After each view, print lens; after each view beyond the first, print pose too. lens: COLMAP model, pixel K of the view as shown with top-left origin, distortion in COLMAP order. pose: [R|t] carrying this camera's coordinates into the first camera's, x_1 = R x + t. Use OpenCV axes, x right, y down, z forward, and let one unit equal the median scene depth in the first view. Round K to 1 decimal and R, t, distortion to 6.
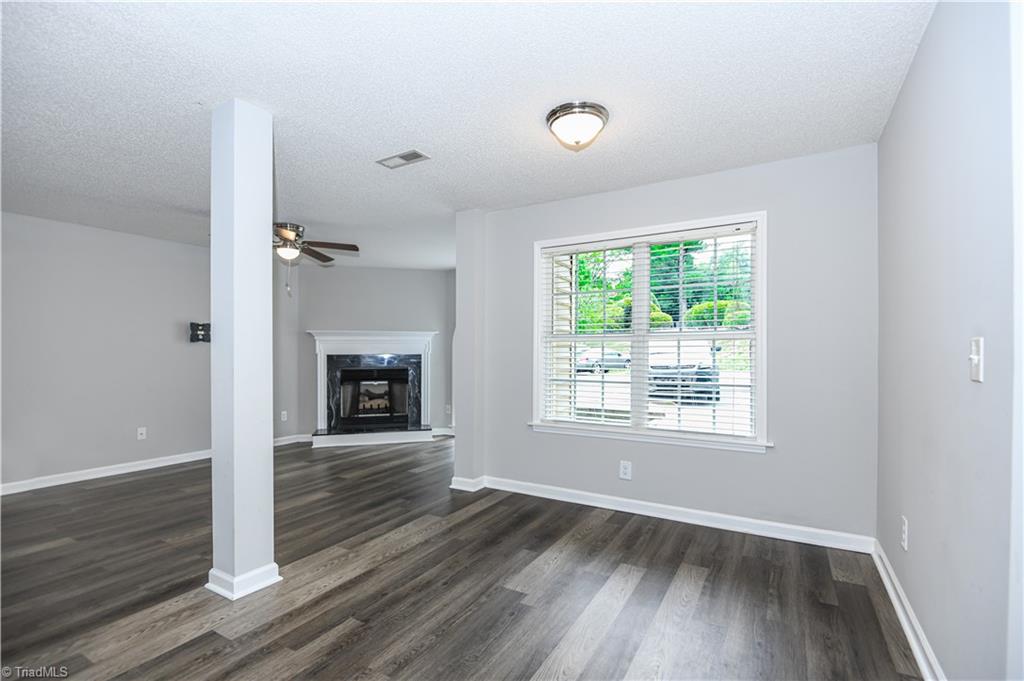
lens RADIAL K [[473.8, 0, 511.5], [0, 473.8, 351.6], [0, 0, 1]] dist [0.030409, -0.033084]
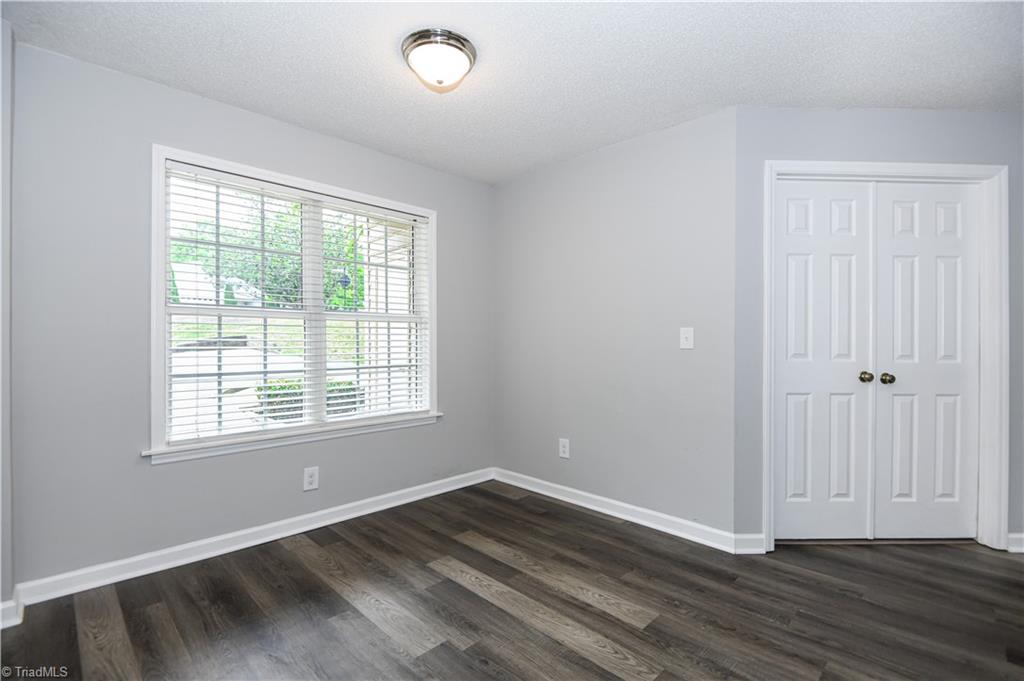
lens RADIAL K [[472.2, 0, 510.4], [0, 472.2, 340.8], [0, 0, 1]] dist [0.031818, -0.032459]
pose [[0.254581, 0.002681, 0.967048, -0.586722], [-0.004118, 0.999990, -0.001688, 0.019466], [-0.967043, -0.003553, 0.254589, 0.600381]]
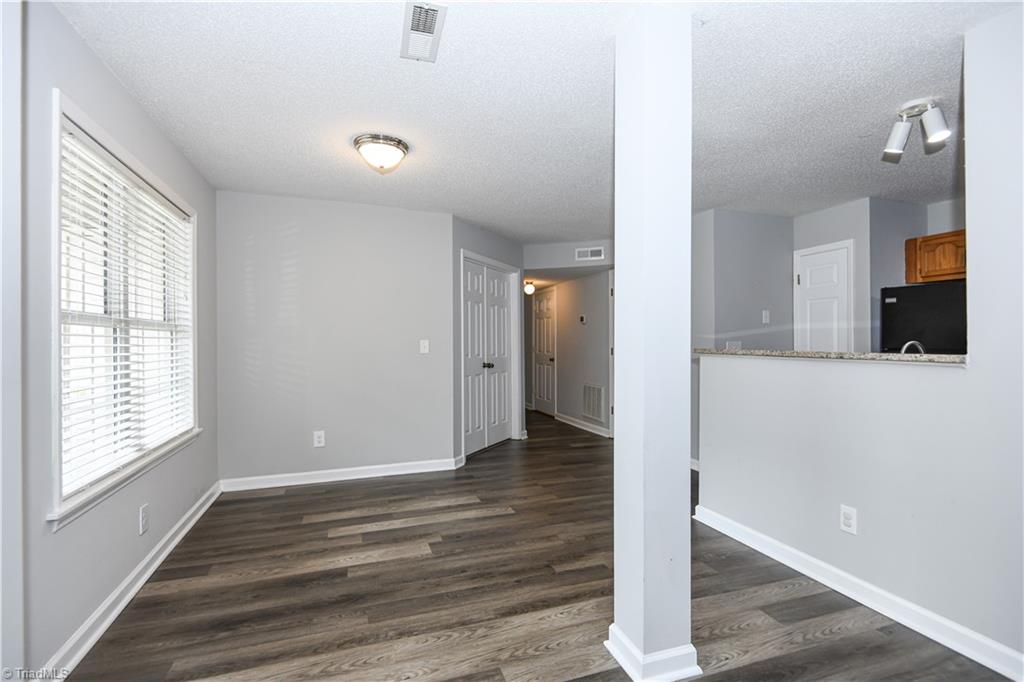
lens RADIAL K [[468.1, 0, 522.7], [0, 468.1, 342.1], [0, 0, 1]] dist [0.027054, -0.027905]
pose [[-0.774654, 0.003030, 0.632379, -0.778397], [0.002357, 0.999995, -0.001903, -0.001094], [-0.632381, 0.000016, -0.774657, 1.513130]]
